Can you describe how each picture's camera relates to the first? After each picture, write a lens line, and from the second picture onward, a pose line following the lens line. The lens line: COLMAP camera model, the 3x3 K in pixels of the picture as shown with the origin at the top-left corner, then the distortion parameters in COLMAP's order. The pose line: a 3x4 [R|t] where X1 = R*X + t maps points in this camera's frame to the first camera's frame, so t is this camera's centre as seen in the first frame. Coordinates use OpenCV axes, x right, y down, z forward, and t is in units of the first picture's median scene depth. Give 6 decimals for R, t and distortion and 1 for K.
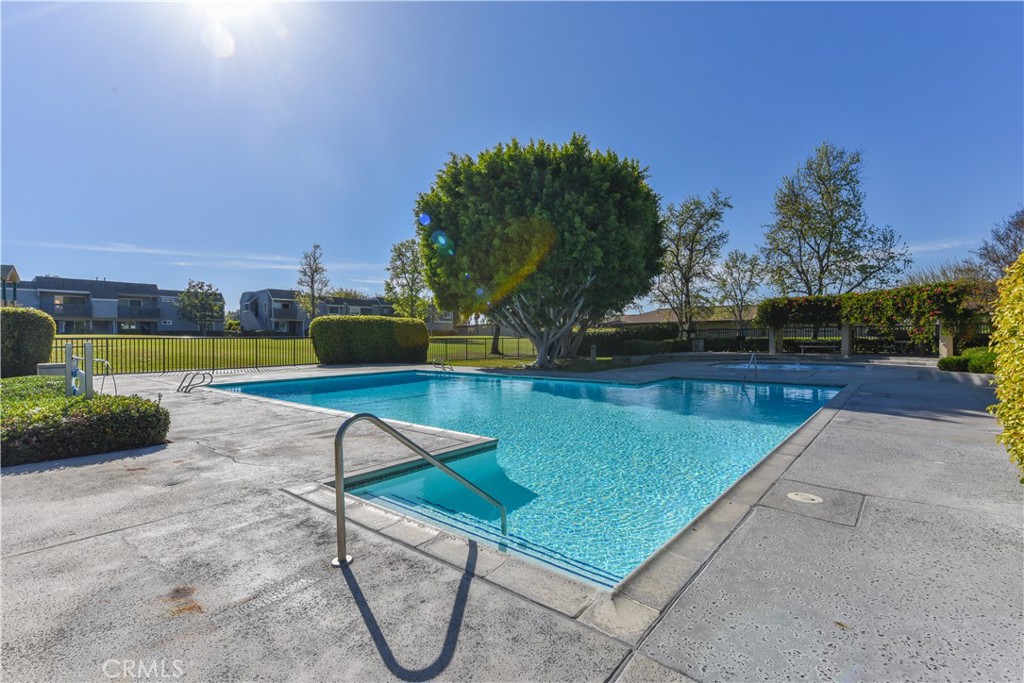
lens RADIAL K [[461.4, 0, 510.5], [0, 461.4, 336.3], [0, 0, 1]] dist [0.011232, 0.001080]
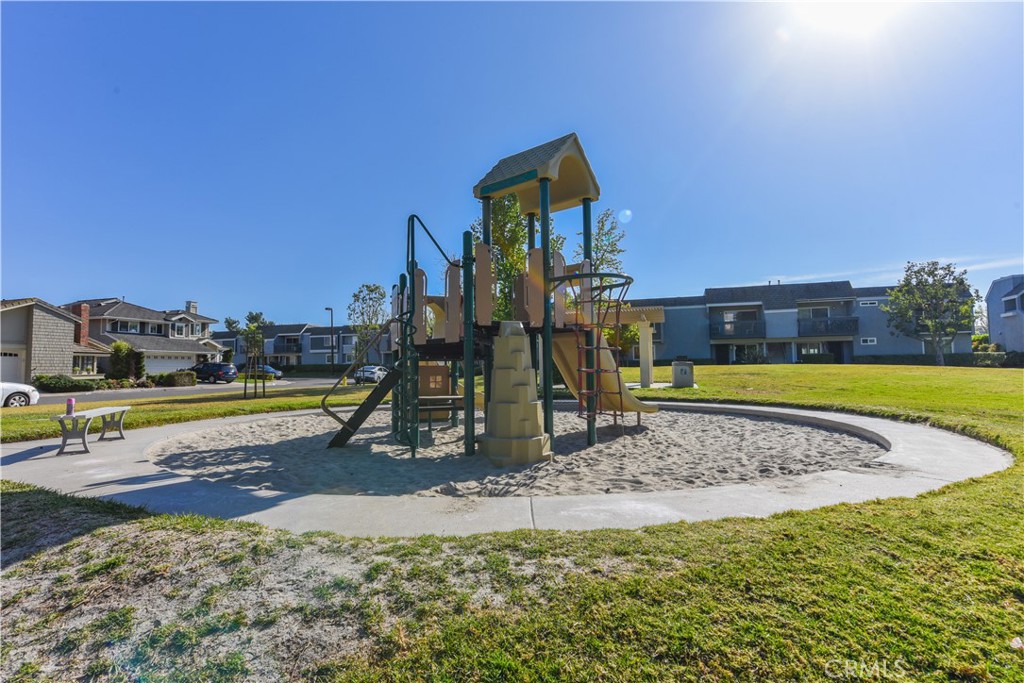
lens RADIAL K [[502.6, 0, 510.5], [0, 502.6, 337.2], [0, 0, 1]] dist [0.002308, -0.000363]
pose [[0.397118, -0.056321, -0.916038, -0.343136], [0.013195, 0.998362, -0.055663, -0.005629], [0.917673, 0.010017, 0.397211, 0.334715]]
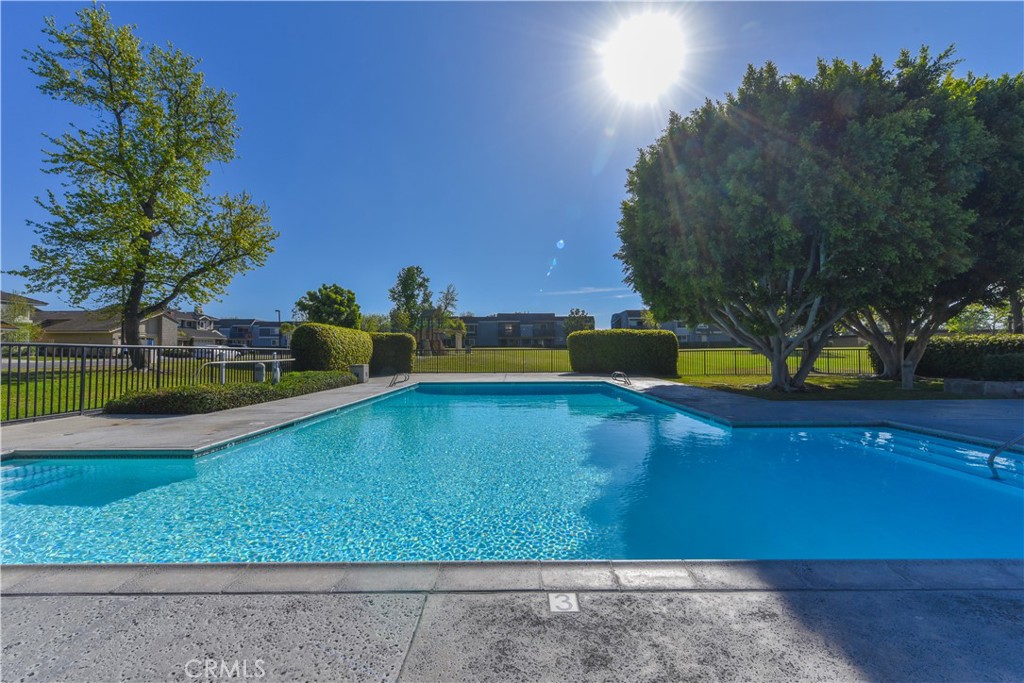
lens RADIAL K [[398.7, 0, 510.3], [0, 398.7, 345.2], [0, 0, 1]] dist [-0.000975, -0.000078]
pose [[0.657207, -0.009375, -0.753652, 0.090513], [0.003014, 0.999947, -0.009810, 0.000367], [0.753704, 0.004176, 0.657201, 0.080535]]
